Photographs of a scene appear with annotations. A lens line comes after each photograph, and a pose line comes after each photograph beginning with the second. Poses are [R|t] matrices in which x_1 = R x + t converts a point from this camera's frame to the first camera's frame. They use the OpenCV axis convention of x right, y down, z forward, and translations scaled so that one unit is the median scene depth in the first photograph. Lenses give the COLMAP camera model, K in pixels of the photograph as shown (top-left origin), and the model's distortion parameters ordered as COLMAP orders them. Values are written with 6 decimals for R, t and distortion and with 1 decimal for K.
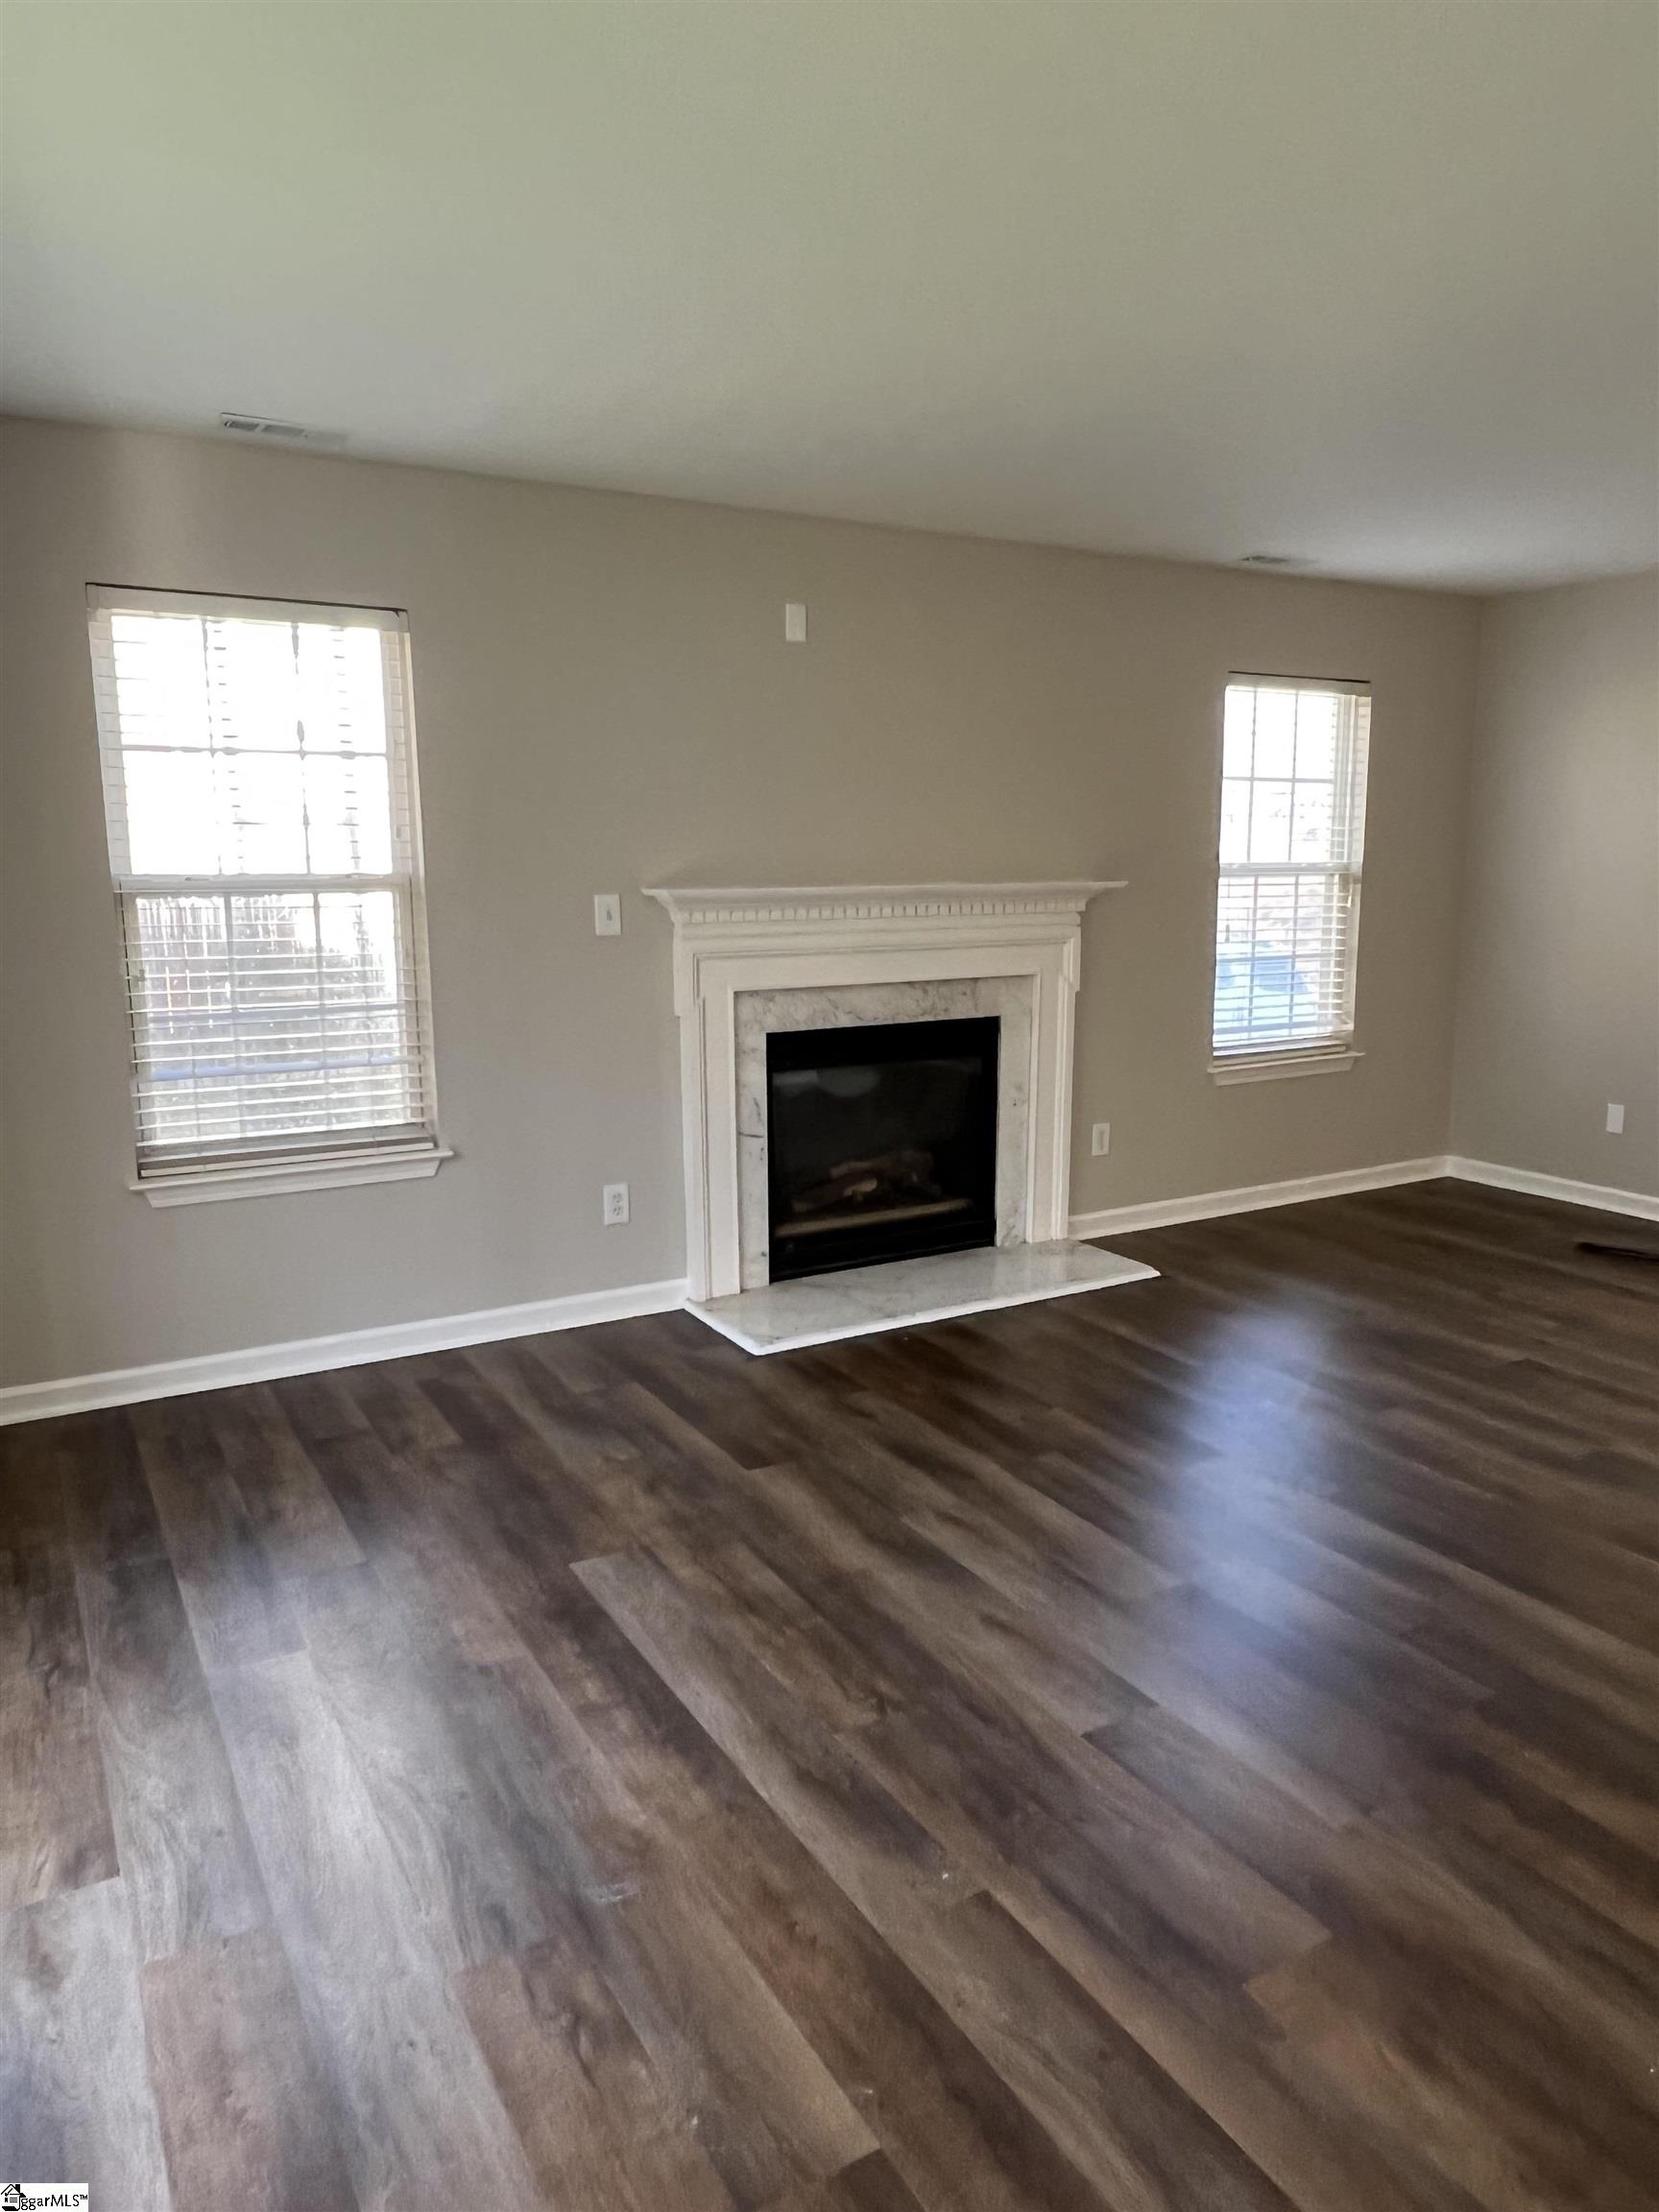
lens RADIAL K [[1475.5, 0, 829.7], [0, 1475.5, 1100.9], [0, 0, 1]] dist [0.009120, 0.001106]
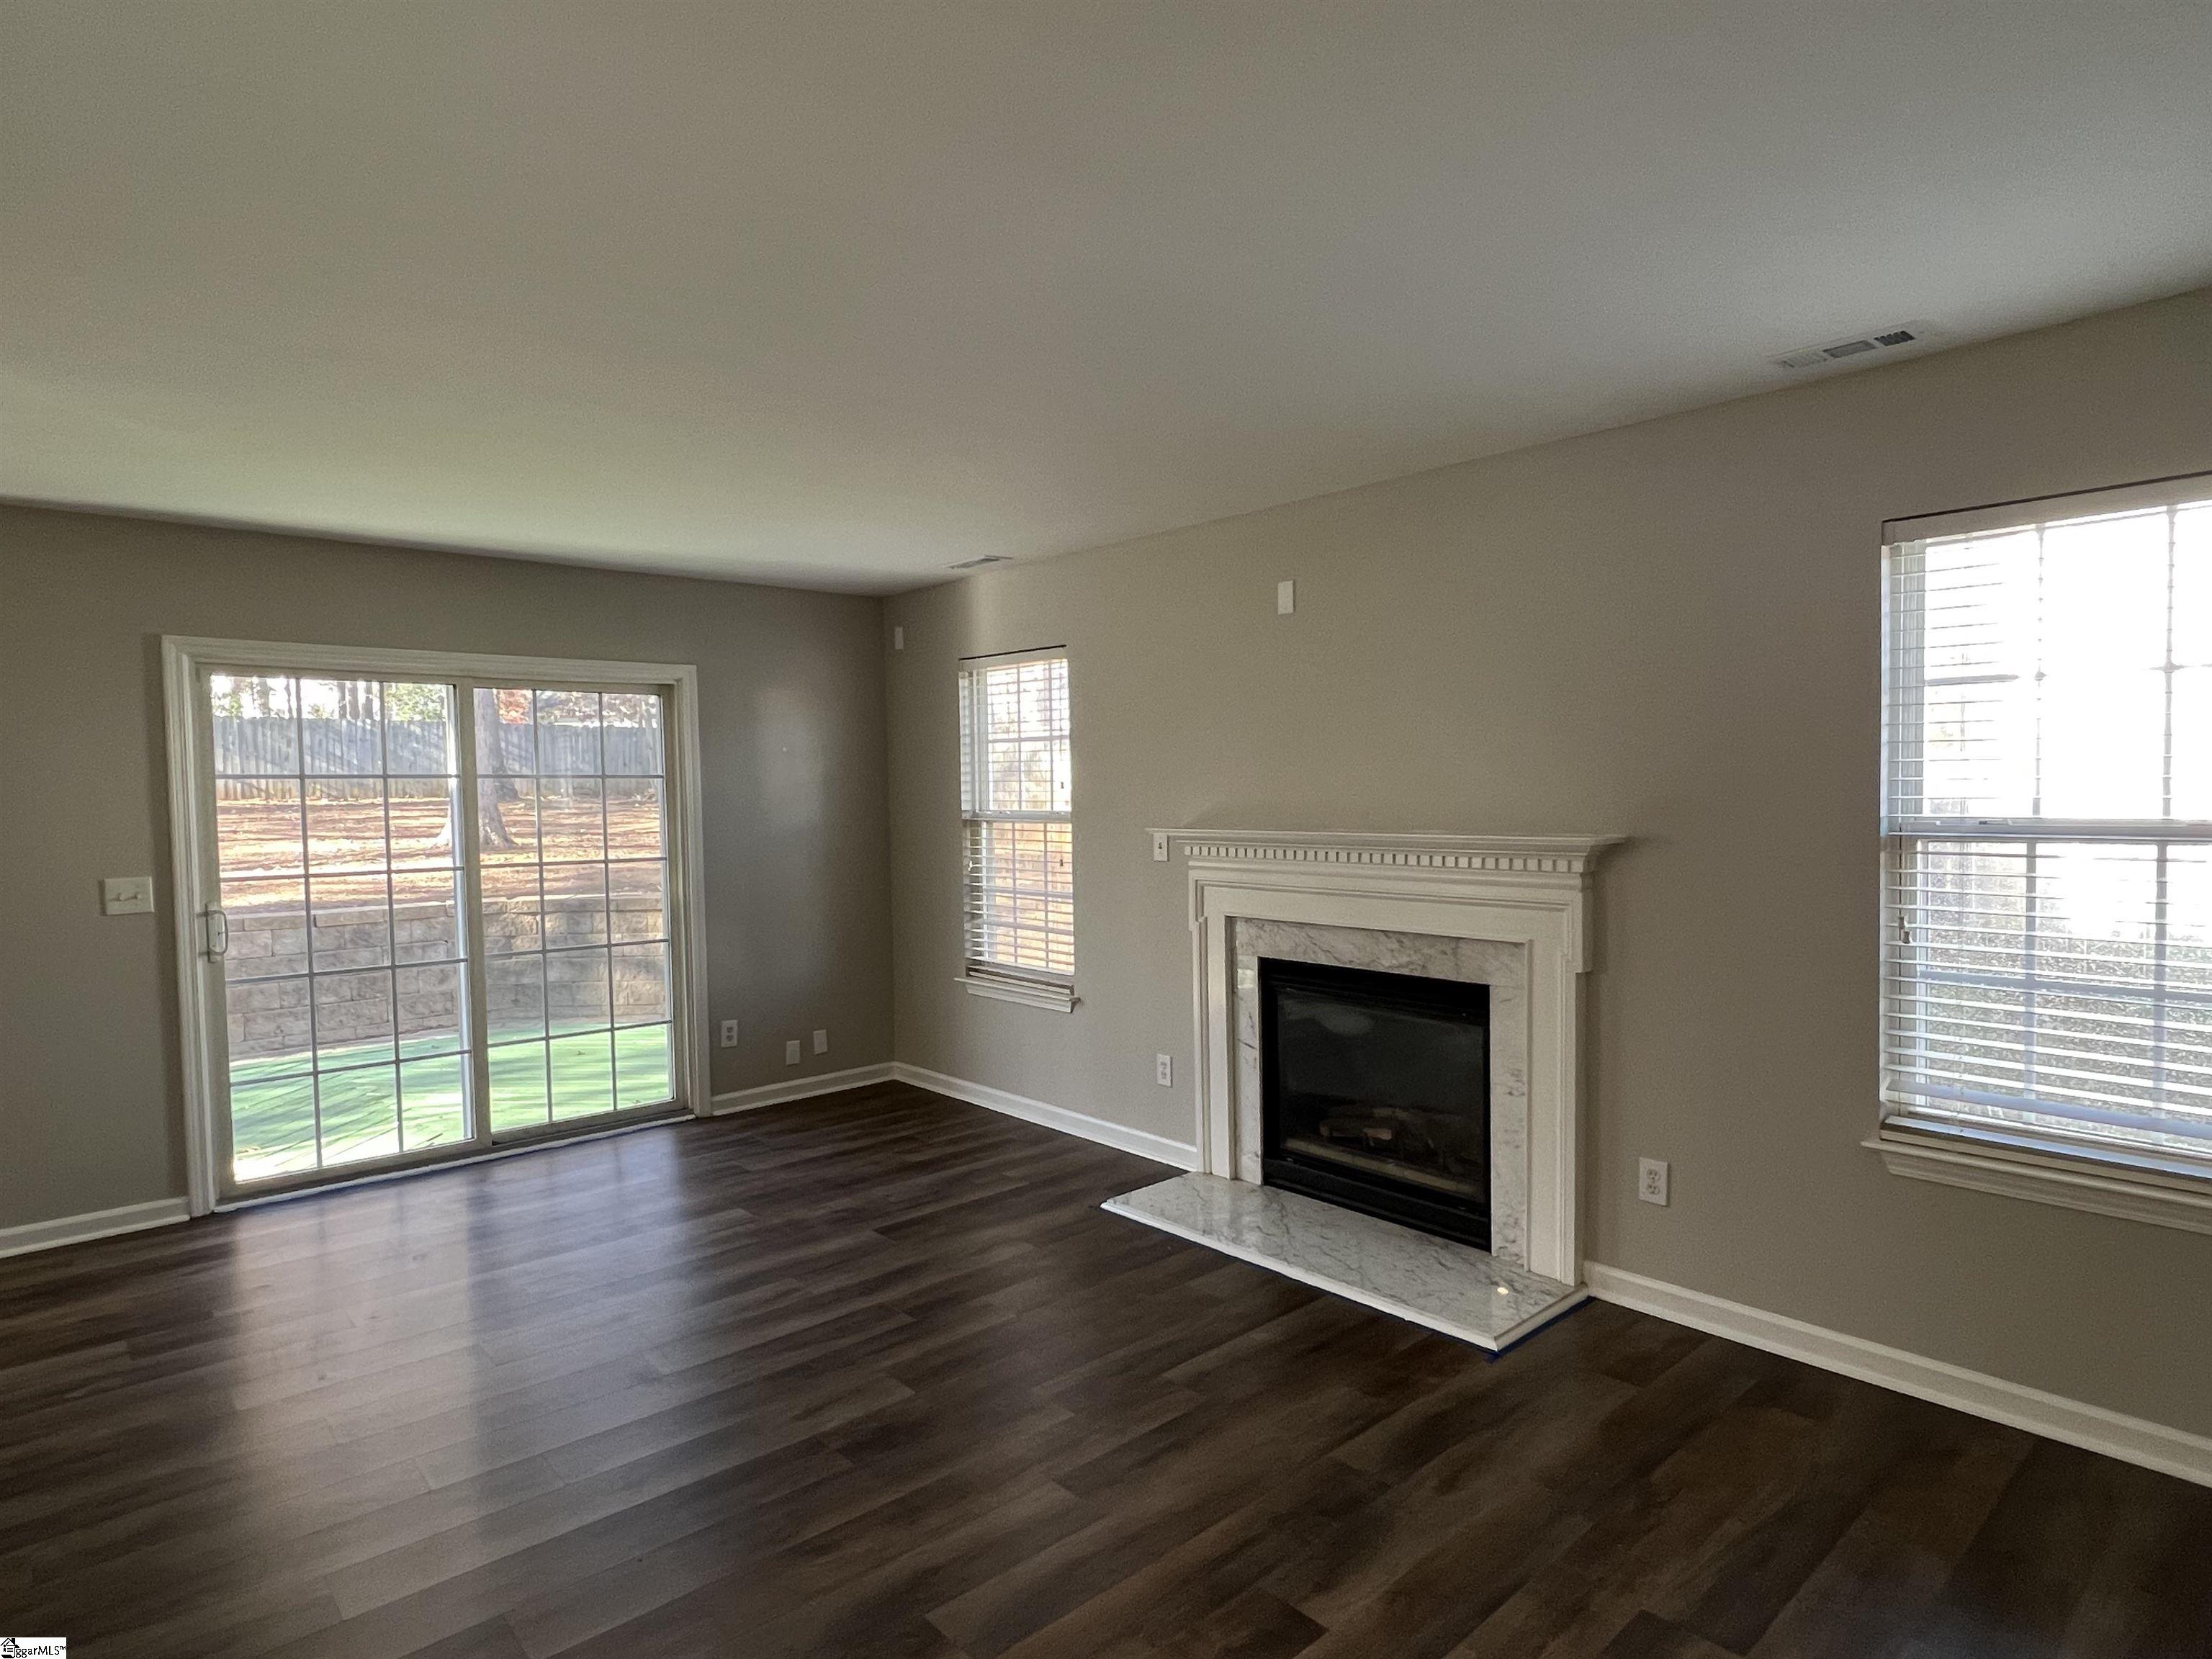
lens RADIAL K [[1214.3, 0, 1103.2], [0, 1214.3, 835.8], [0, 0, 1]] dist [-0.008427, -0.001317]
pose [[0.202114, 0.042346, -0.978446, 0.830405], [-0.144885, 0.989365, 0.012890, -0.131165], [0.968586, 0.139157, 0.206100, 0.675454]]
